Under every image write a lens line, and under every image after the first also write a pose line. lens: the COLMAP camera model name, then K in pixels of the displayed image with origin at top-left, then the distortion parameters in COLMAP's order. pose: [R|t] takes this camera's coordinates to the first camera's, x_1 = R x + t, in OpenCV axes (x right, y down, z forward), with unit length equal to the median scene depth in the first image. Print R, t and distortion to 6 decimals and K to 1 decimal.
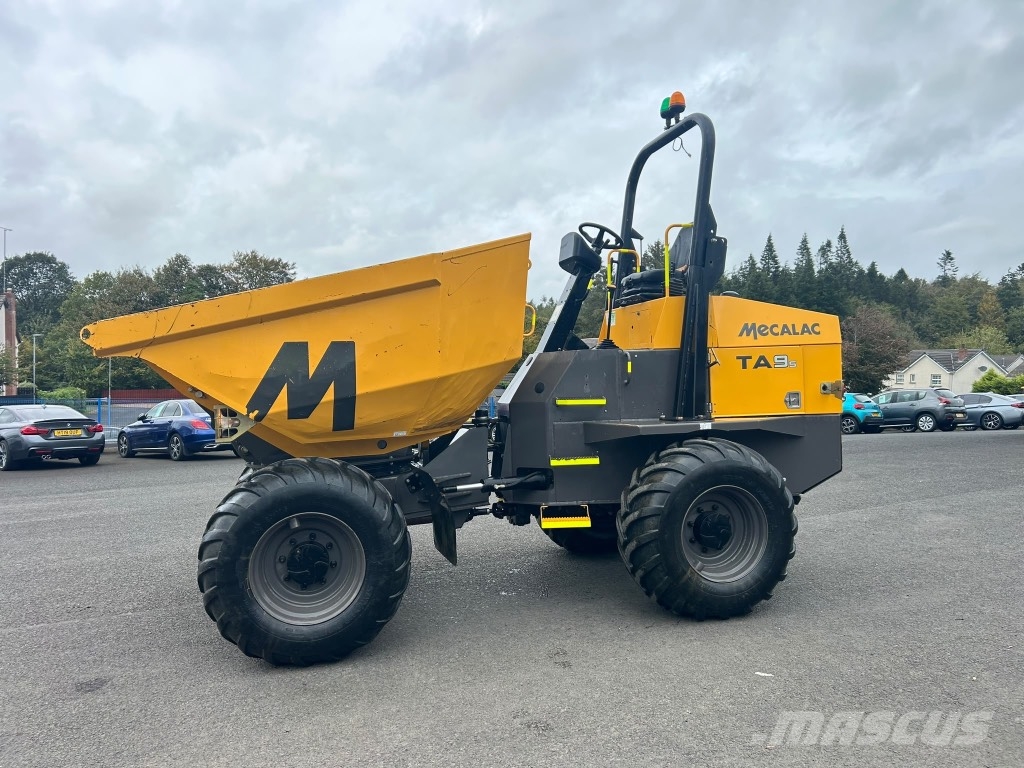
lens RADIAL K [[773.6, 0, 506.6], [0, 773.6, 391.5], [0, 0, 1]] dist [0.054725, -0.057657]
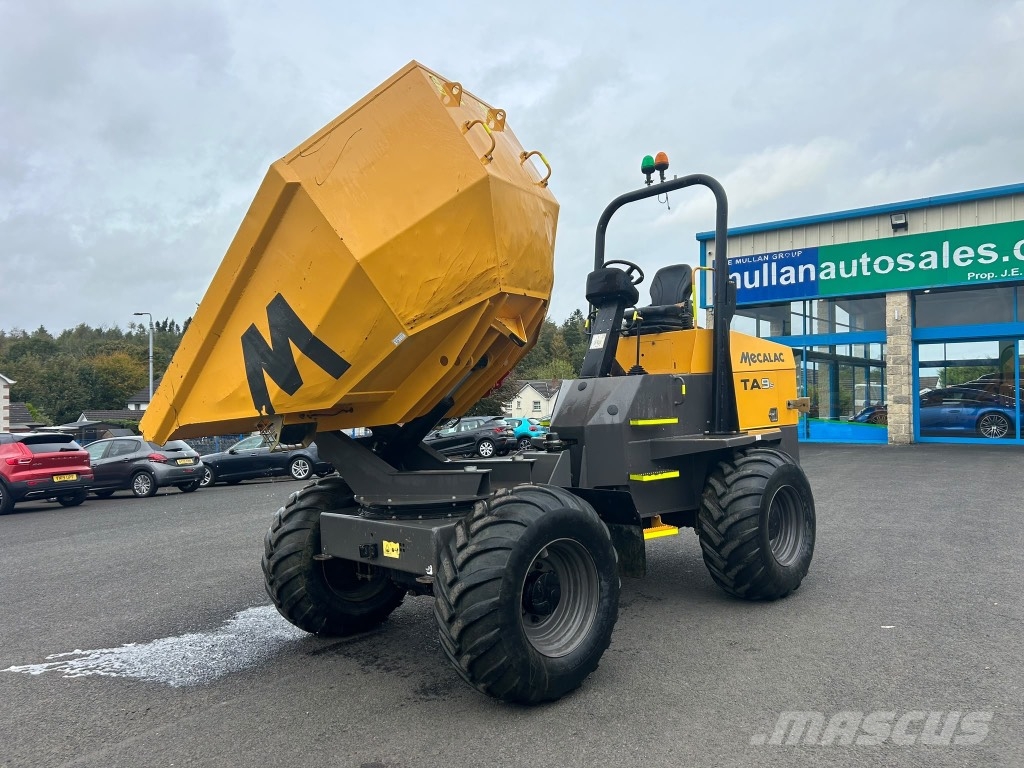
lens RADIAL K [[773.6, 0, 522.0], [0, 773.6, 396.3], [0, 0, 1]] dist [0.054725, -0.057657]
pose [[0.868436, -0.019483, 0.495419, -0.588989], [0.037001, 0.998988, -0.025573, -0.001366], [-0.494419, 0.040539, 0.868278, 0.127082]]
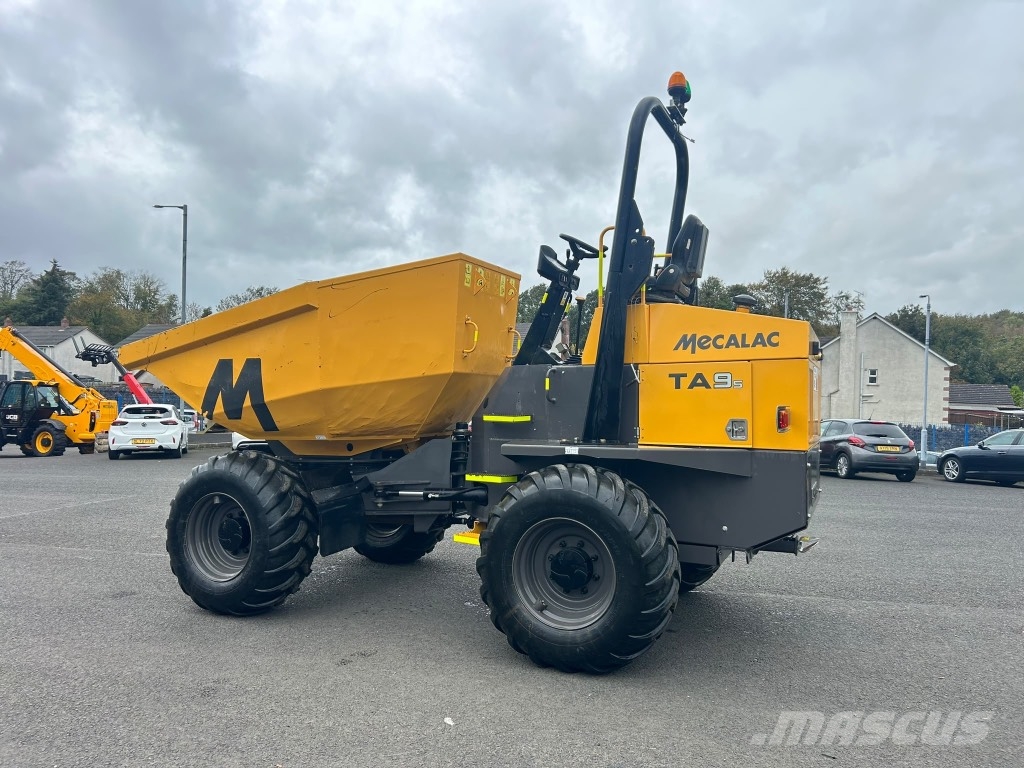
lens RADIAL K [[773.6, 0, 504.0], [0, 773.6, 382.3], [0, 0, 1]] dist [0.054725, -0.057657]
pose [[0.762391, 0.014604, -0.646952, 0.701022], [-0.036560, 0.999121, -0.020531, -0.012214], [0.646084, 0.039305, 0.762254, 0.242344]]
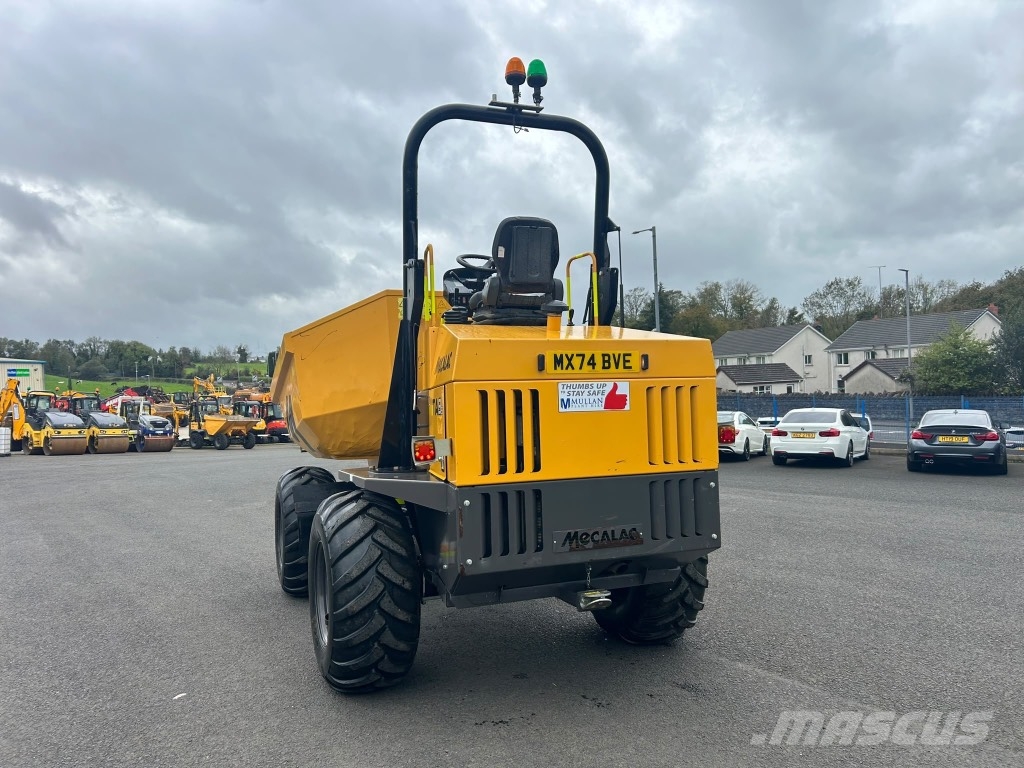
lens RADIAL K [[798.0, 0, 496.2], [0, 798.0, 405.1], [0, 0, 1]] dist [0.034270, -0.015608]
pose [[0.100929, 0.015333, -0.994775, 1.114277], [0.013918, 0.999762, 0.016822, -0.052748], [0.994796, -0.015543, 0.100692, 0.979470]]
